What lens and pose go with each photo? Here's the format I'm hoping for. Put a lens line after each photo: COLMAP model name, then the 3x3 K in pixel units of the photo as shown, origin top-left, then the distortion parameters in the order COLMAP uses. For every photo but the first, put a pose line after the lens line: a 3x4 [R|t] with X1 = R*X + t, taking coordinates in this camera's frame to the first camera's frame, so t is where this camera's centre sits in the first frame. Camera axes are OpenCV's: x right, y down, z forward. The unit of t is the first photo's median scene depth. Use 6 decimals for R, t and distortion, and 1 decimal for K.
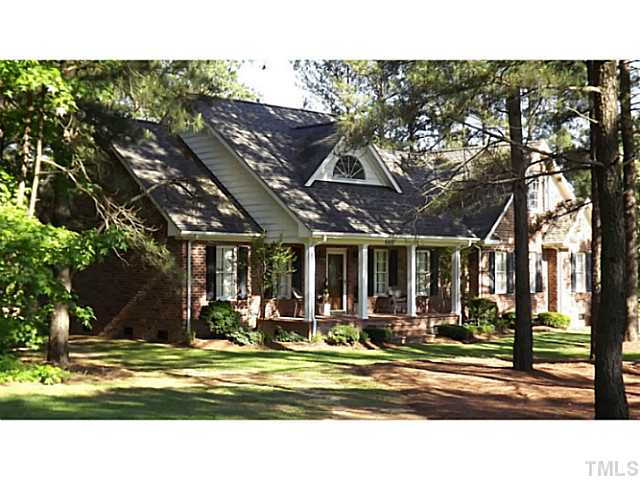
lens RADIAL K [[1327.7, 0, 320.0], [0, 1327.7, 240.0], [0, 0, 1]] dist [0.393970, -0.071853]
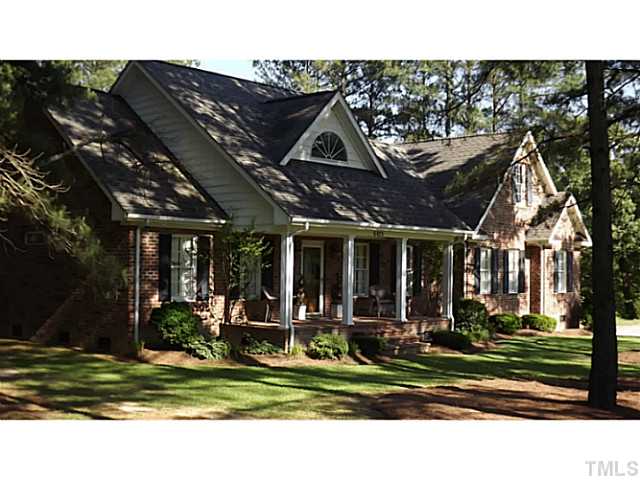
lens RADIAL K [[1032.3, 0, 320.0], [0, 1032.3, 240.0], [0, 0, 1]] dist [-0.015741, 0.037013]
pose [[0.997915, 0.014142, 0.062974, -0.026338], [-0.013861, 0.999892, -0.004896, 0.009702], [-0.063037, 0.004013, 0.998003, 0.353925]]
